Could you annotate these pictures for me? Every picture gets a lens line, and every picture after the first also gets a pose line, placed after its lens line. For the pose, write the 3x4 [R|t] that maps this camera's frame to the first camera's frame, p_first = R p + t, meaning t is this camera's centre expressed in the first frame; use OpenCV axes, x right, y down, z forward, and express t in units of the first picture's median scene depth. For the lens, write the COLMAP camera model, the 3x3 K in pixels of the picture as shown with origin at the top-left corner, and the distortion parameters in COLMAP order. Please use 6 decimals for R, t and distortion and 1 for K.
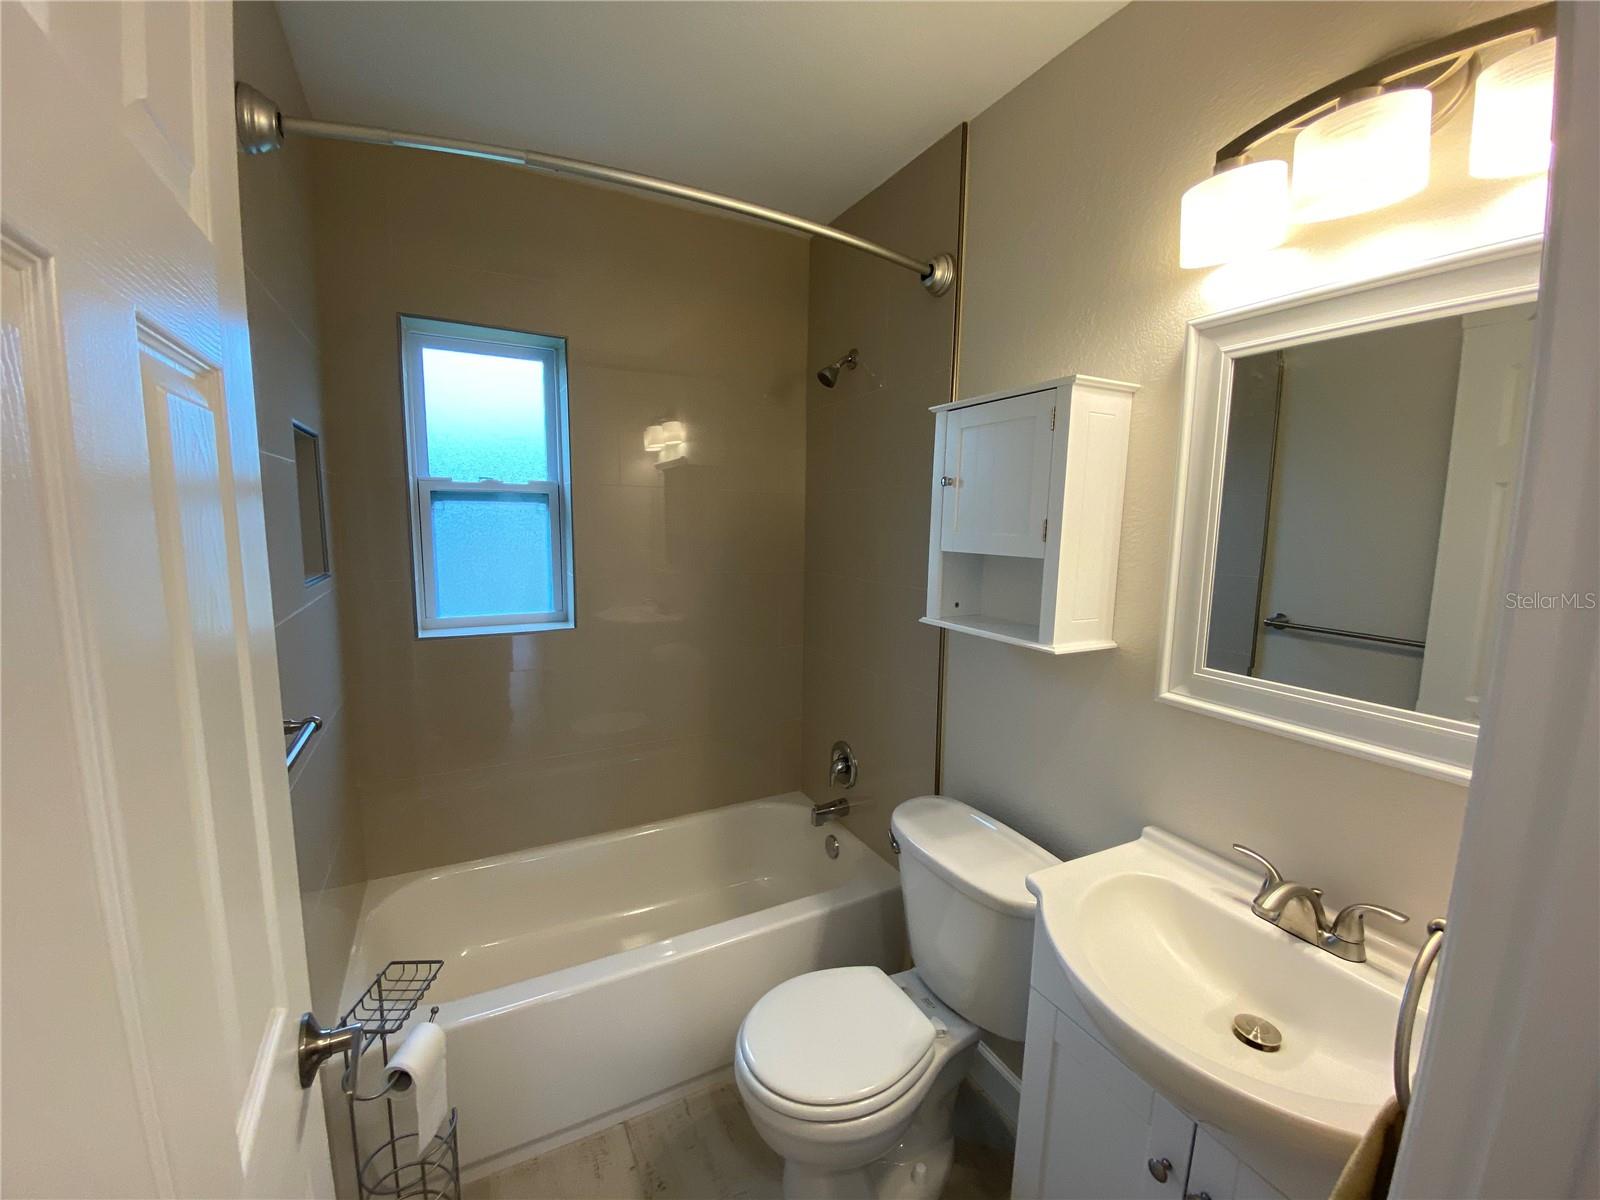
lens RADIAL K [[656.2, 0, 795.8], [0, 656.2, 597.4], [0, 0, 1]] dist [0.033251, -0.025841]
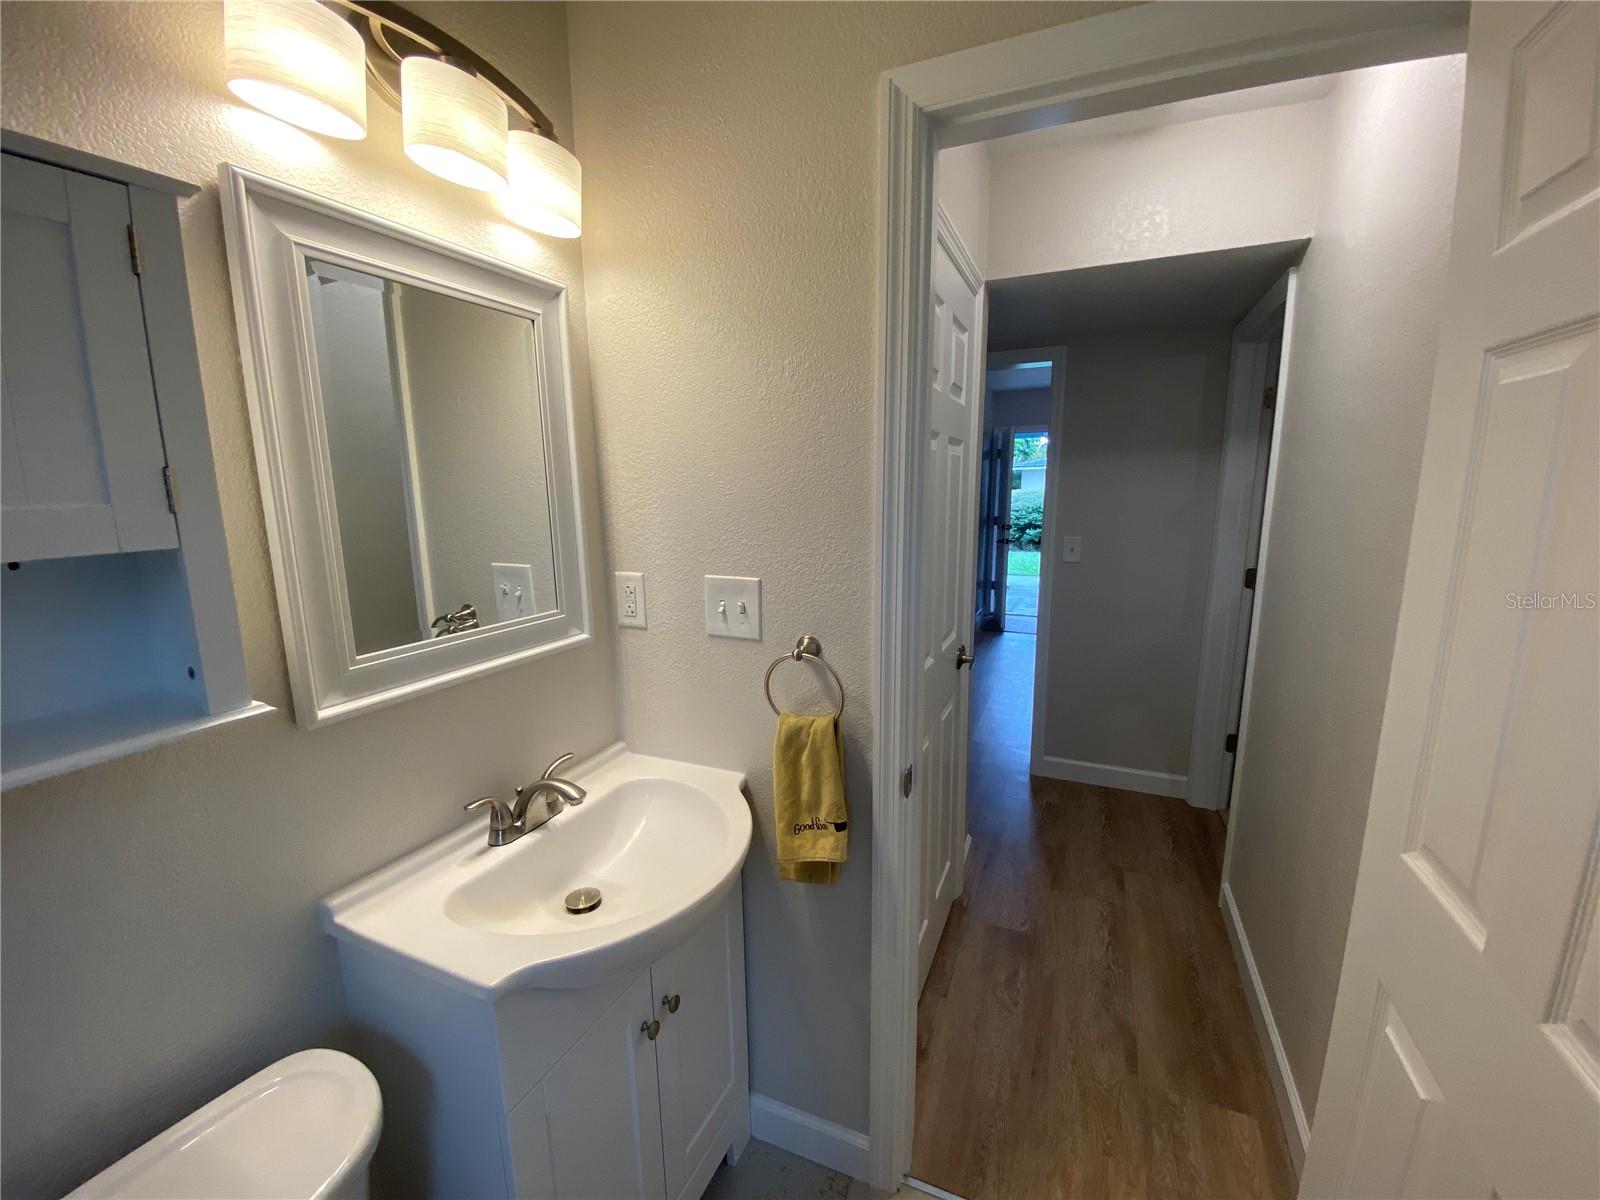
lens RADIAL K [[656.2, 0, 795.8], [0, 656.2, 597.4], [0, 0, 1]] dist [0.033251, -0.025841]
pose [[-0.614678, -0.138981, 0.776437, -0.330277], [0.105455, 0.961038, 0.255510, -0.114662], [-0.781697, 0.238935, -0.576073, 1.043728]]
